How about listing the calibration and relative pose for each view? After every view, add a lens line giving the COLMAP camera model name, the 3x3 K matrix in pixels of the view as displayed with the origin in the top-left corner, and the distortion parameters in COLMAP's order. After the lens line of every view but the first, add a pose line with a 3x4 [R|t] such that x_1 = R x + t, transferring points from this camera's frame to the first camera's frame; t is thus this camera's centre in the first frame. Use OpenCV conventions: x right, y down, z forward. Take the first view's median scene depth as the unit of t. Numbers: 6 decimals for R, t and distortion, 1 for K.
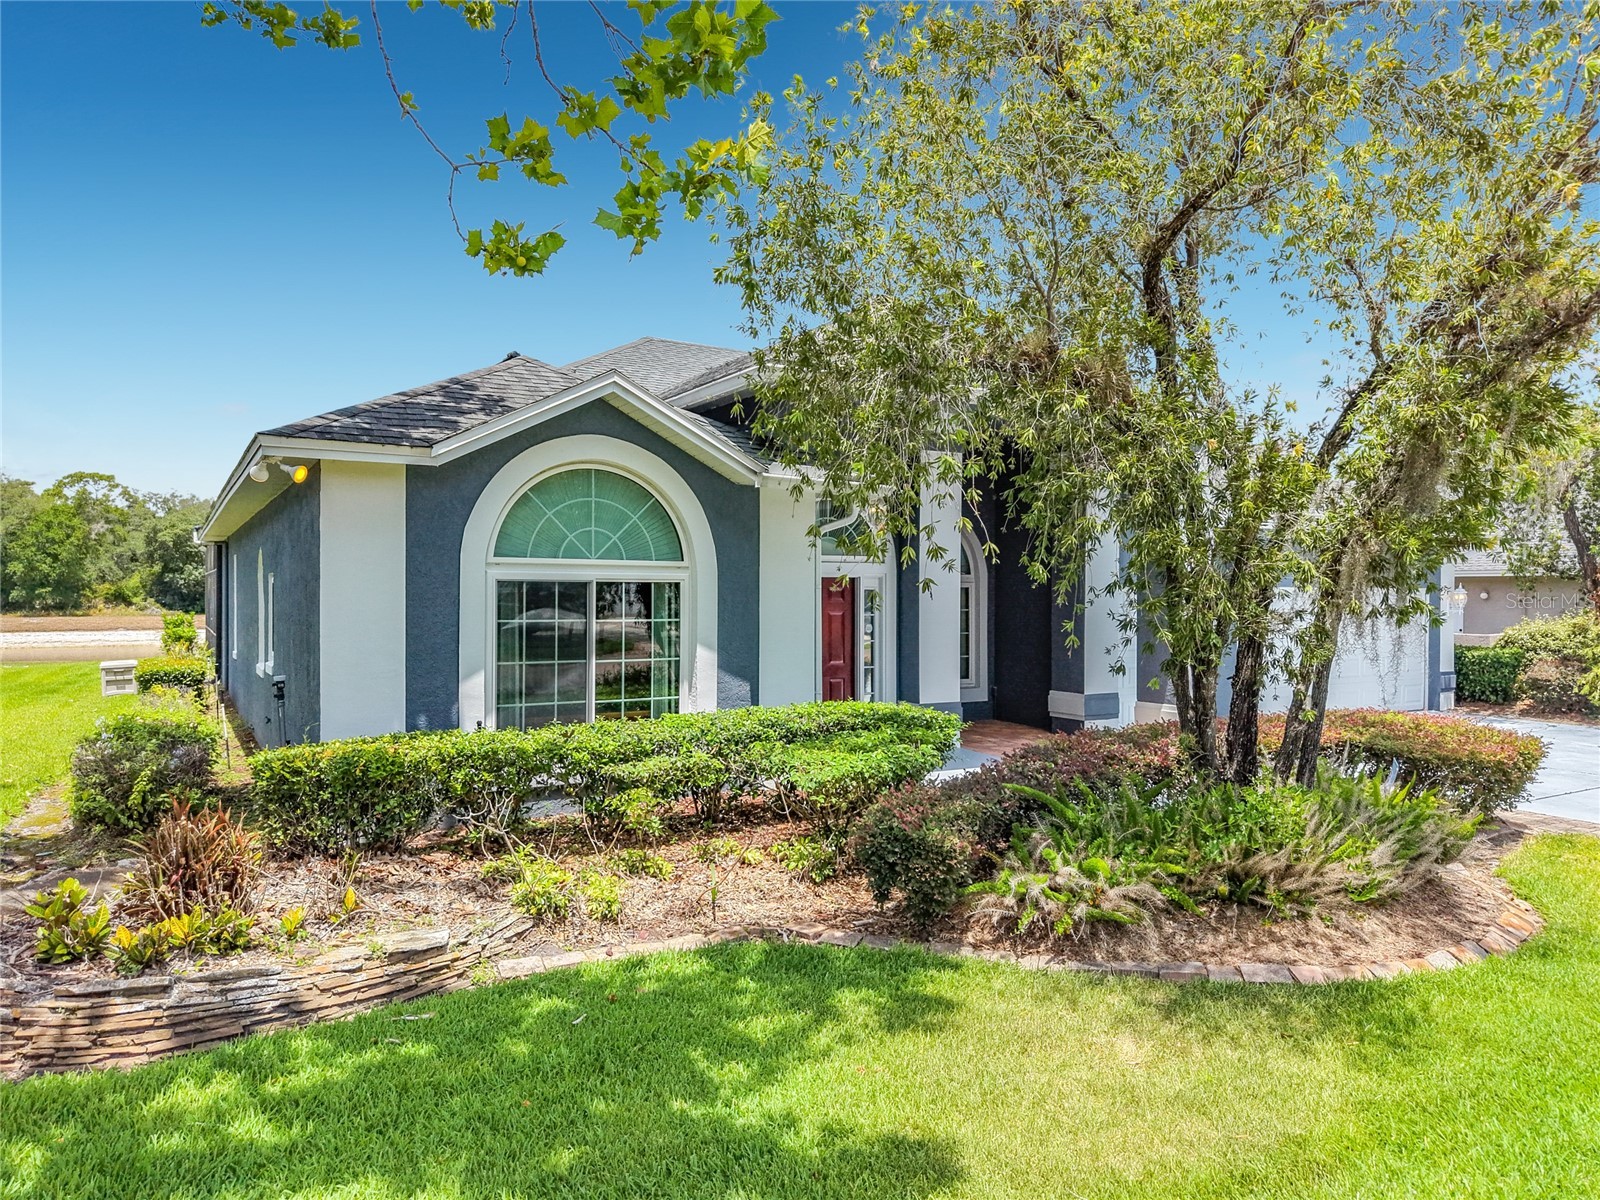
lens RADIAL K [[1088.8, 0, 796.9], [0, 1088.8, 594.0], [0, 0, 1]] dist [0.031795, -0.023049]
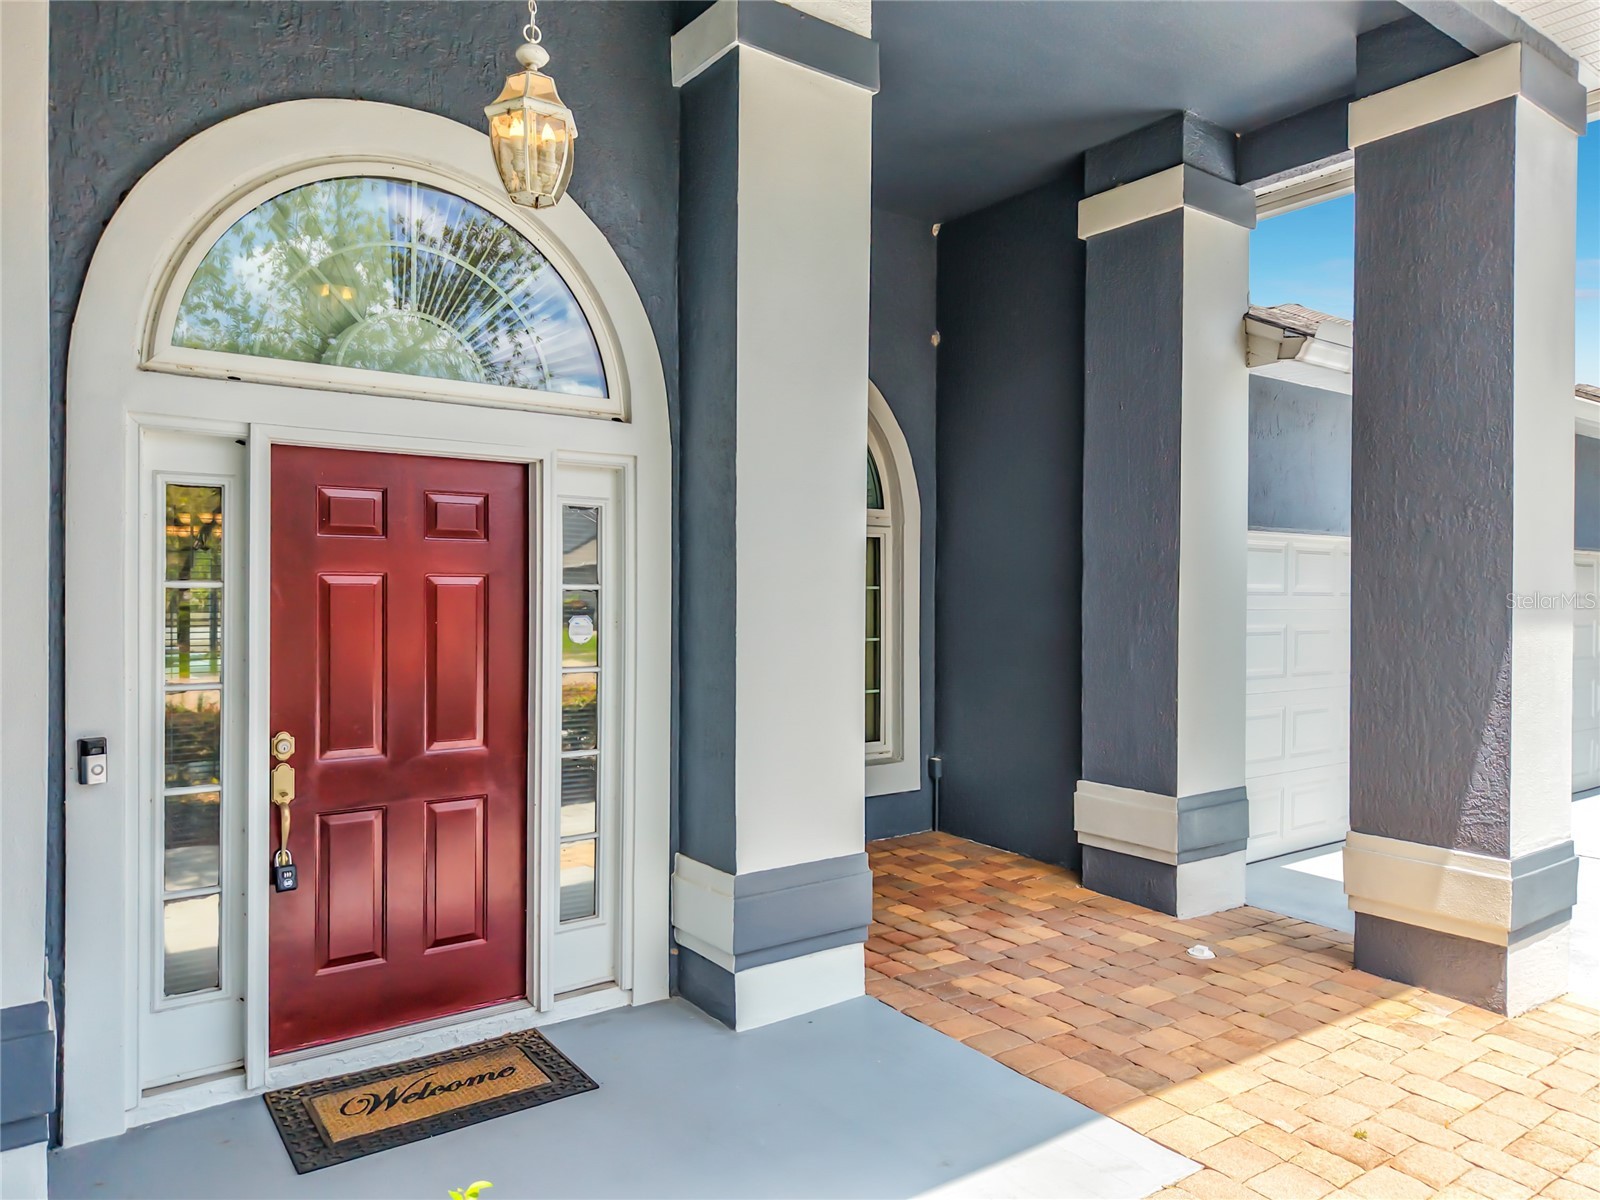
lens RADIAL K [[1088.8, 0, 801.1], [0, 1088.8, 595.9], [0, 0, 1]] dist [0.031795, -0.023049]
pose [[0.995553, 0.006470, 0.093976, 0.085003], [-0.007065, 0.999957, 0.005994, 0.016865], [-0.093933, -0.006632, 0.995556, 0.573179]]
